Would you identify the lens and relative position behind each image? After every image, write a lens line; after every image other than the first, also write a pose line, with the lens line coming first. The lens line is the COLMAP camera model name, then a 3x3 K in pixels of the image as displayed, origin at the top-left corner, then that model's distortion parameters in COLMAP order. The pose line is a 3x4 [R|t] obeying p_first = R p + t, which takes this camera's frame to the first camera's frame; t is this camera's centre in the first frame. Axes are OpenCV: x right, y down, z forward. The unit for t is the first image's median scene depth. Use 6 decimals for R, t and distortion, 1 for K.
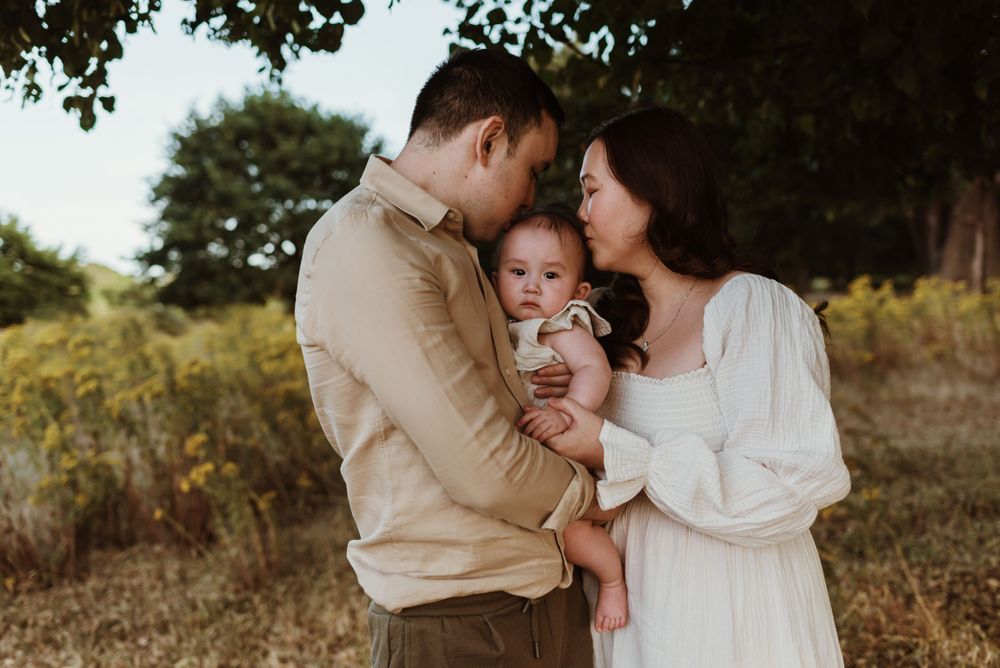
lens RADIAL K [[985.4, 0, 504.1], [0, 985.4, 342.4], [0, 0, 1]] dist [0.007087, 0.000000]
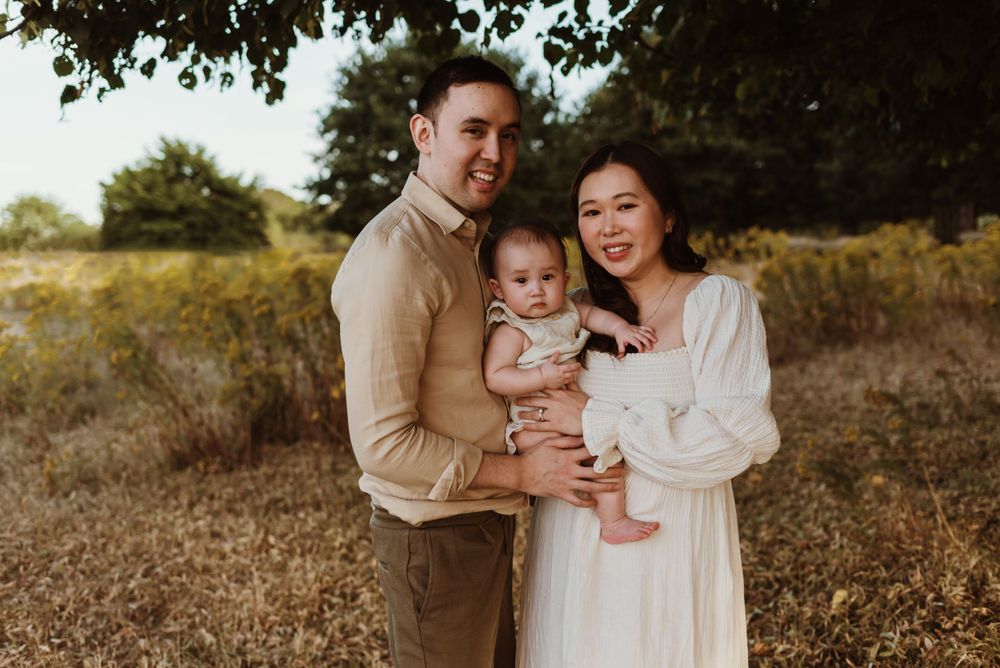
lens RADIAL K [[985.4, 0, 493.7], [0, 985.4, 328.3], [0, 0, 1]] dist [0.007087, 0.000000]
pose [[0.985107, 0.033189, -0.168711, 0.057800], [-0.022945, 0.997793, 0.062307, -0.012467], [0.170406, -0.057508, 0.983694, -0.130360]]
